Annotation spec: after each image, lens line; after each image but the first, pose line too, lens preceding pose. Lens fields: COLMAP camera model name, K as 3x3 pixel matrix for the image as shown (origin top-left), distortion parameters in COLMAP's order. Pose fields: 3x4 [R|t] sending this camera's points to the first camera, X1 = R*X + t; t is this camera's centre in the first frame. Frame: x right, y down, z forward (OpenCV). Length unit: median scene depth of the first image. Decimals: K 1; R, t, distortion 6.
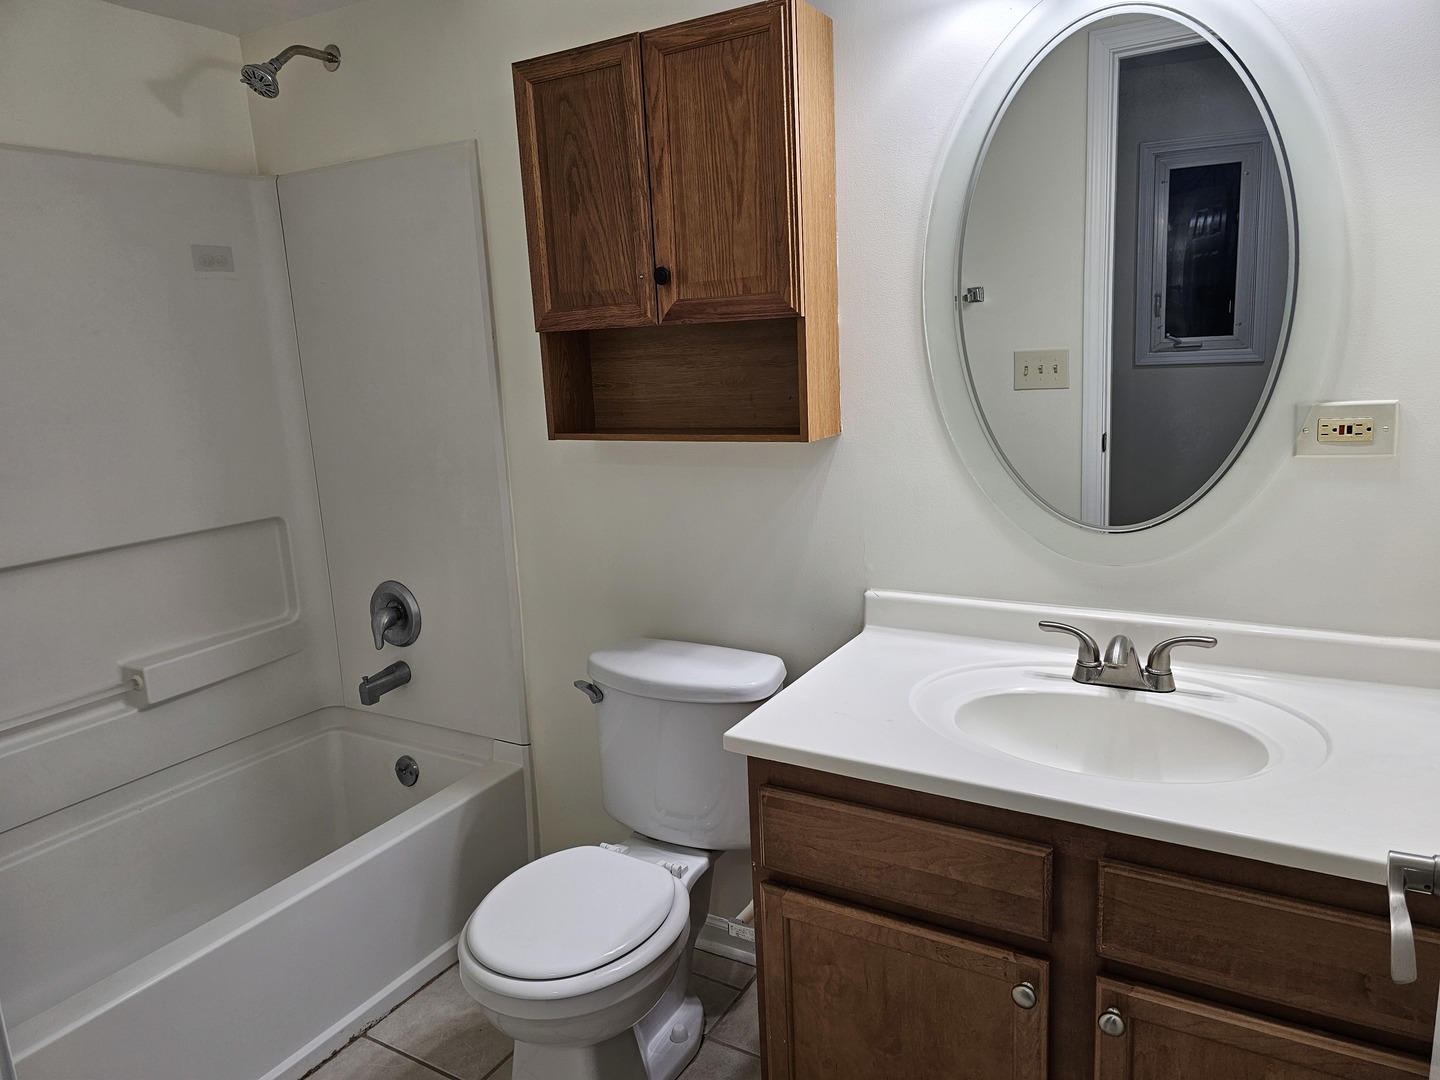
lens RADIAL K [[968.2, 0, 724.8], [0, 968.2, 536.6], [0, 0, 1]] dist [0.070678, -0.077920]
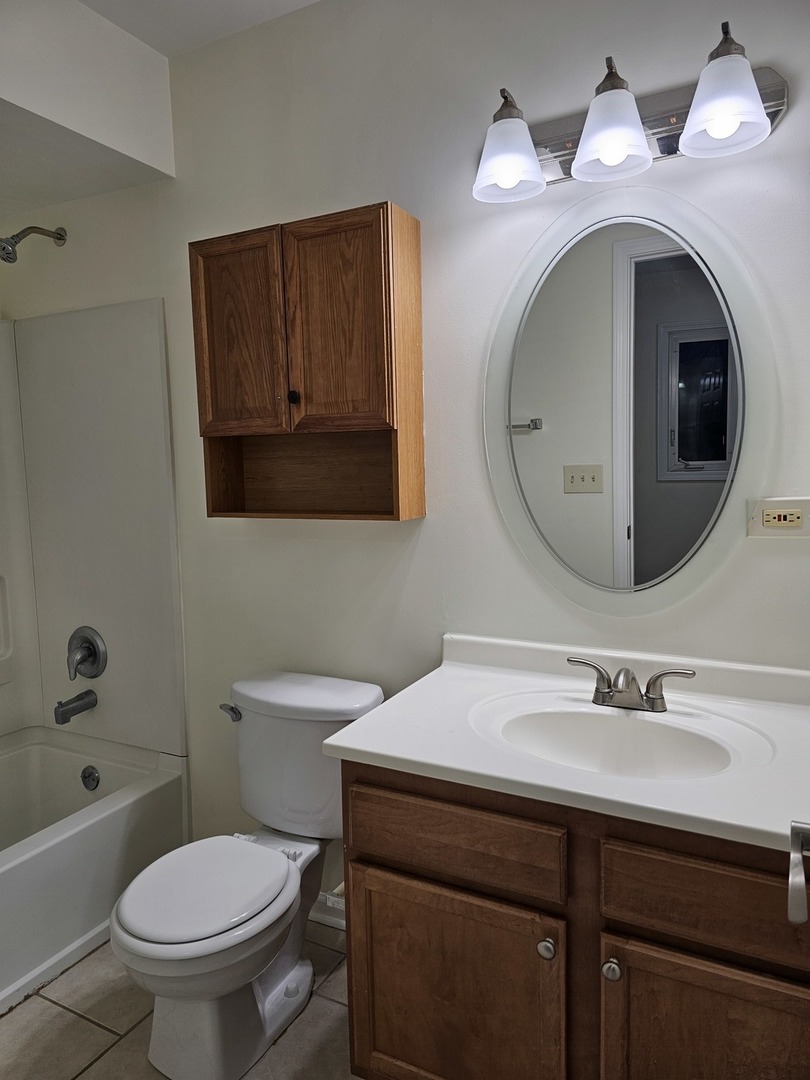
lens RADIAL K [[724.8, 0, 405.0], [0, 724.8, 540.0], [0, 0, 1]] dist [0.067246, -0.067550]
pose [[0.998654, 0.019068, 0.048244, 0.045384], [-0.014674, 0.995849, -0.089833, 0.017921], [-0.049756, 0.089004, 0.994788, 0.006126]]
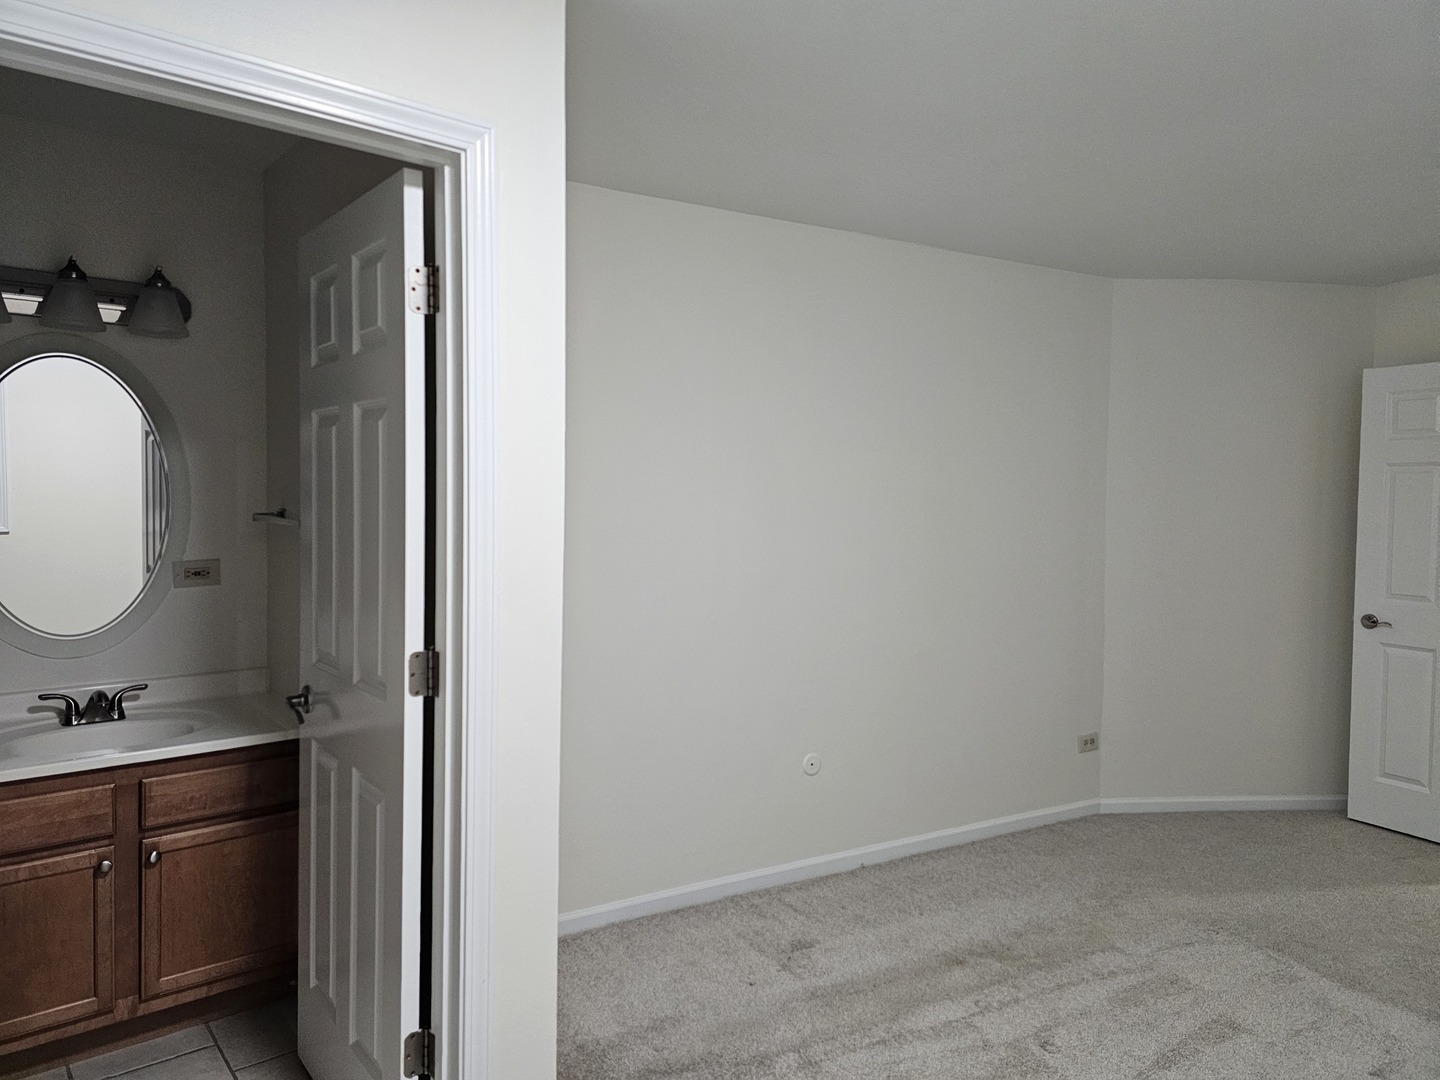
lens RADIAL K [[983.1, 0, 721.0], [0, 983.1, 522.0], [0, 0, 1]] dist [0.069720, -0.055313]
pose [[0.357157, 0.013573, 0.933946, -0.791346], [0.145063, 0.986956, -0.069818, 0.076889], [-0.922711, 0.160417, 0.350529, -0.657249]]
